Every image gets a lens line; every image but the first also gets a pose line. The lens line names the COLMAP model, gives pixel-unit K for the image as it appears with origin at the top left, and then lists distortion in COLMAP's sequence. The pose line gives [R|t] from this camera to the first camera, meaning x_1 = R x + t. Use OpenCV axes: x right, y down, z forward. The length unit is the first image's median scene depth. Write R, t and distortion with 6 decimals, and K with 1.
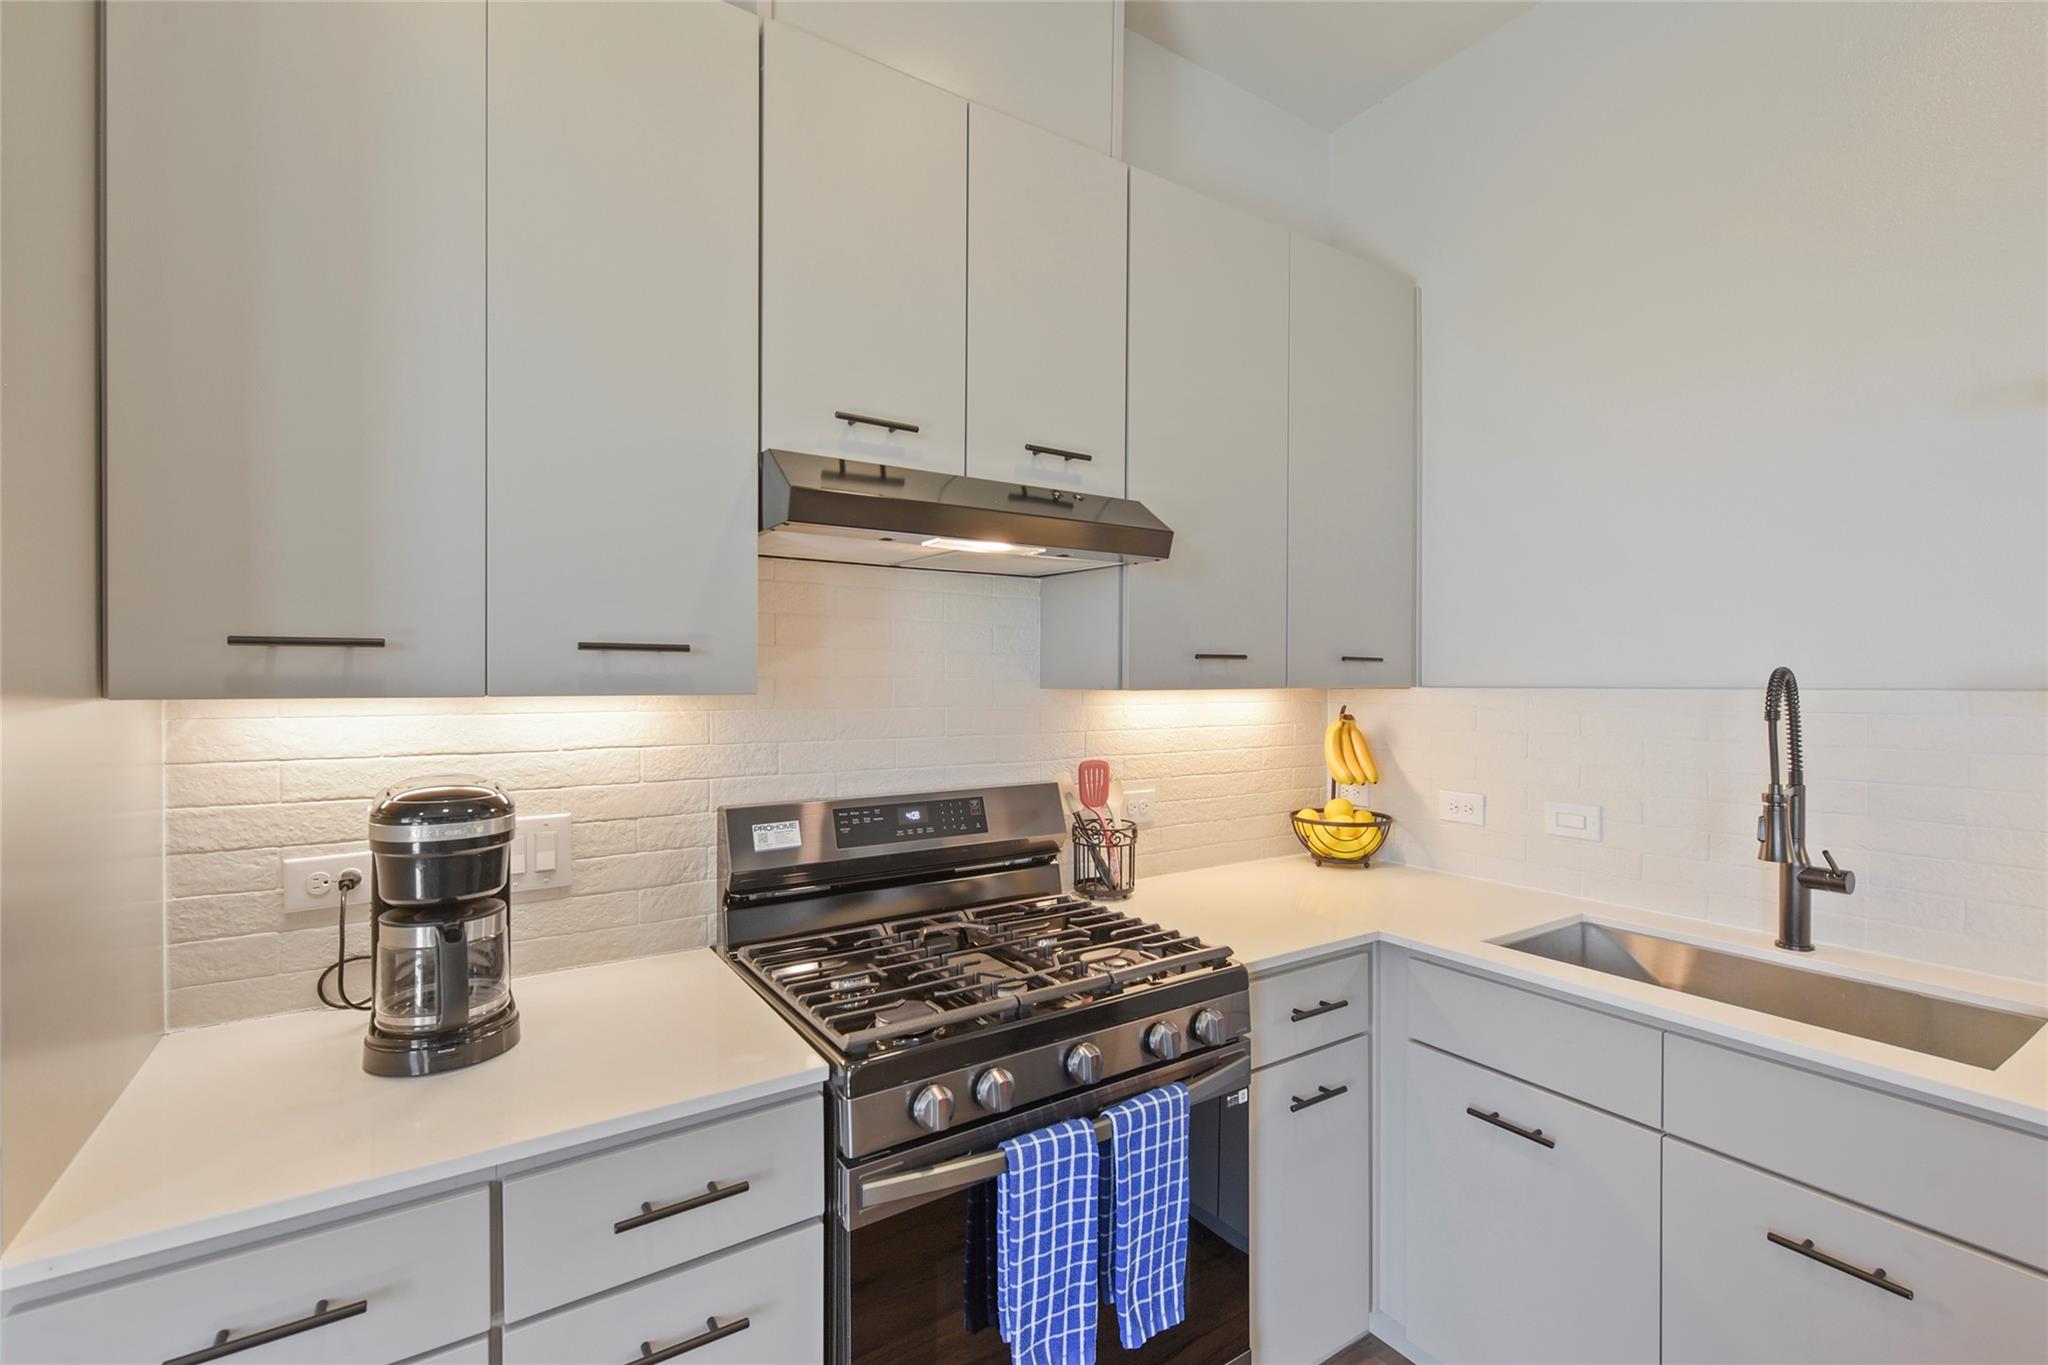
lens RADIAL K [[927.4, 0, 1021.3], [0, 927.4, 696.3], [0, 0, 1]] dist [0.009120, -0.003384]
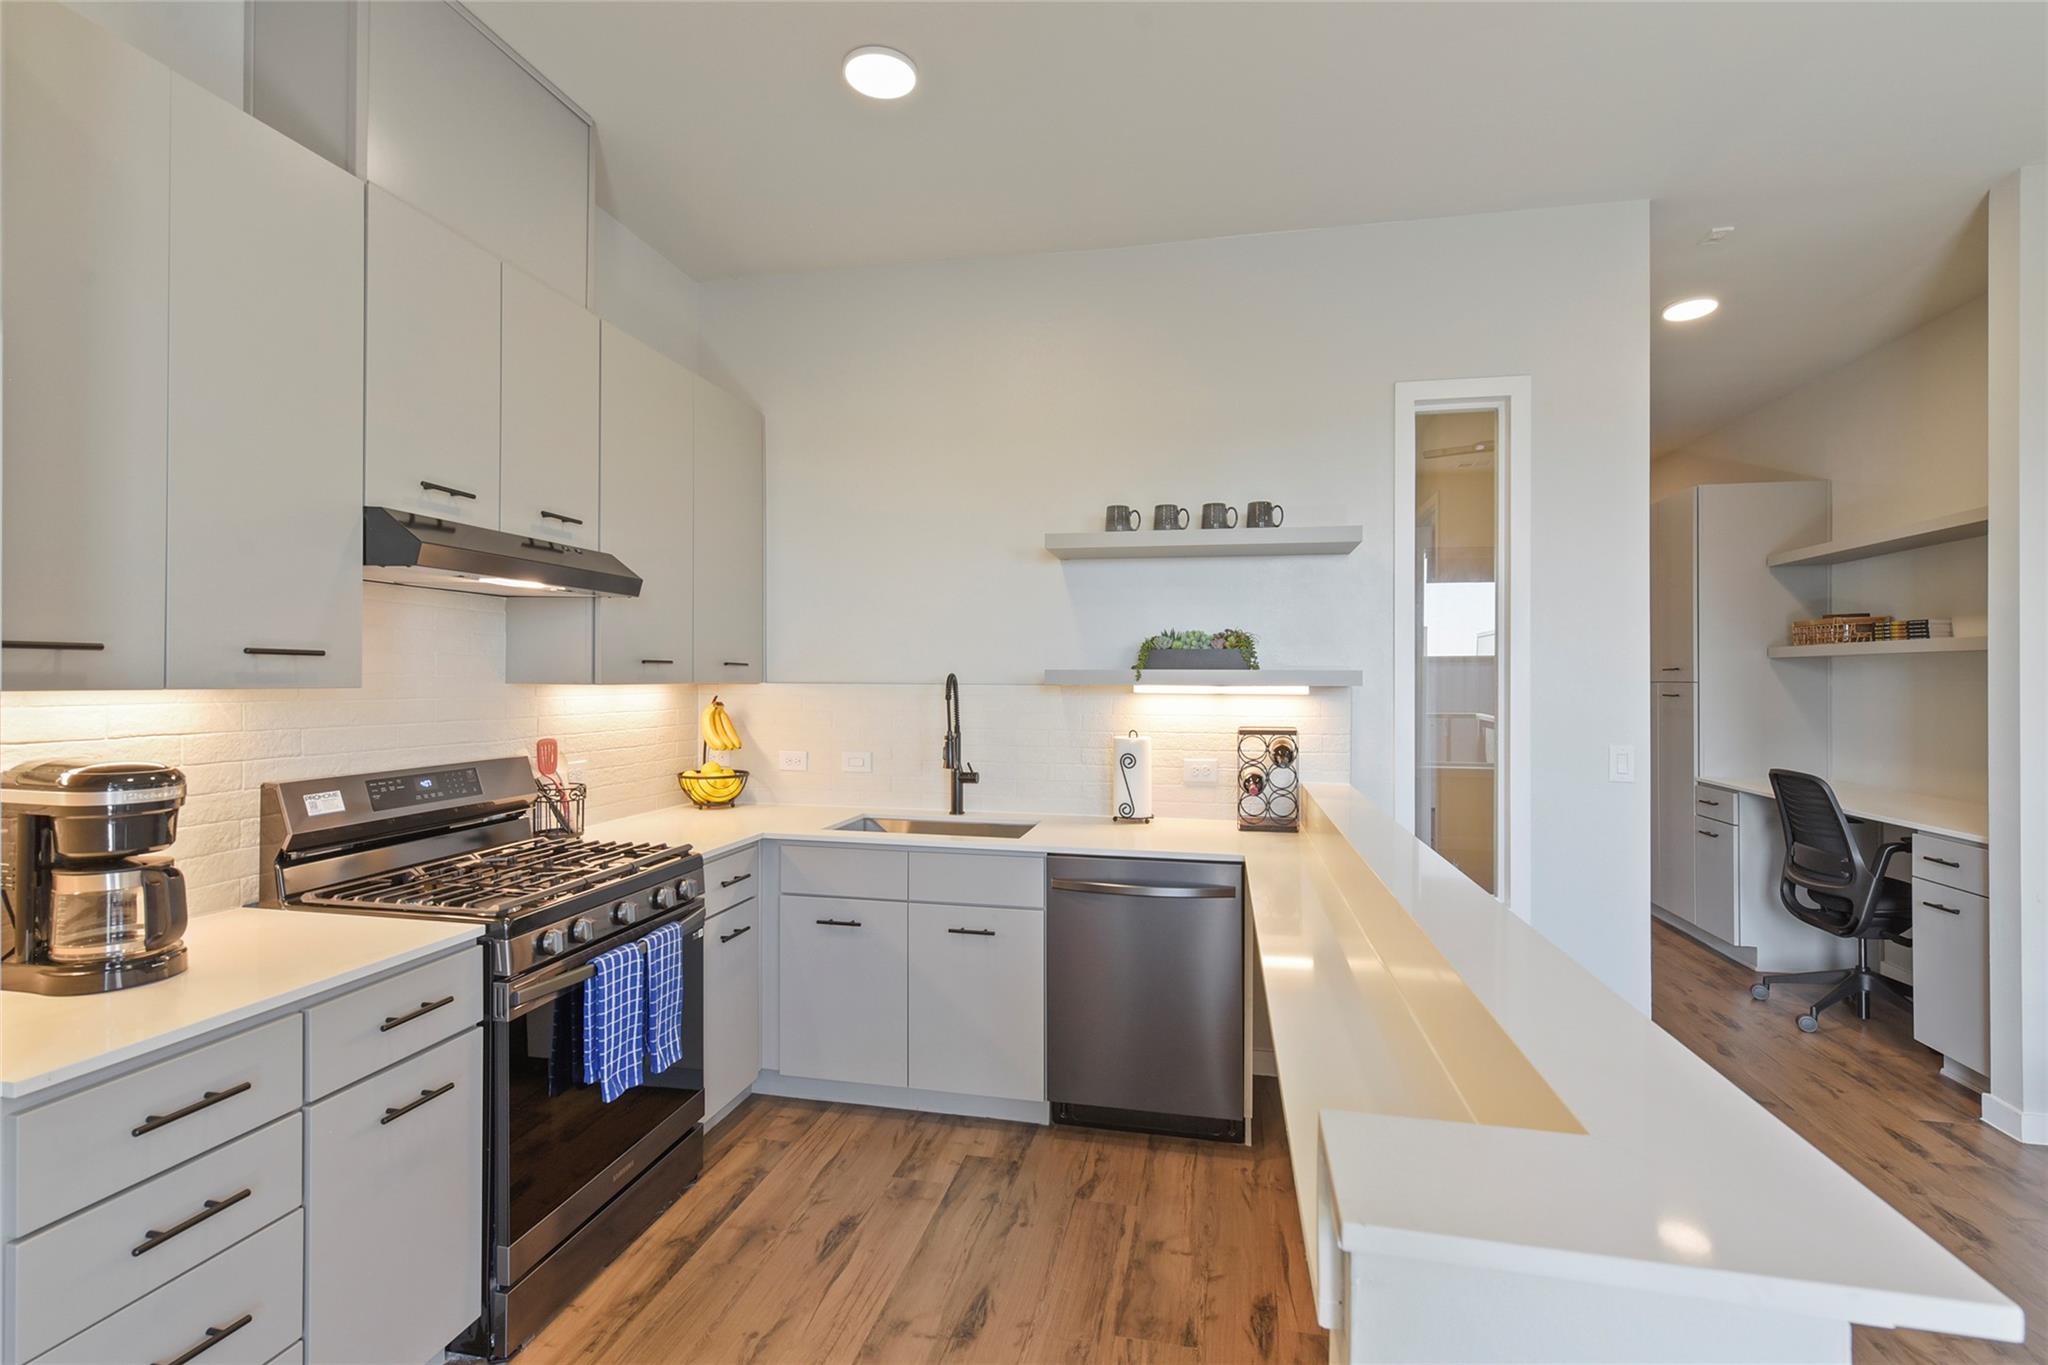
lens RADIAL K [[927.4, 0, 1040.6], [0, 927.4, 667.7], [0, 0, 1]] dist [0.009120, -0.003384]
pose [[0.703363, 0.012192, 0.710726, -0.474408], [0.008256, 0.999645, -0.025318, 0.009934], [-0.710783, 0.023675, 0.703013, -0.546814]]
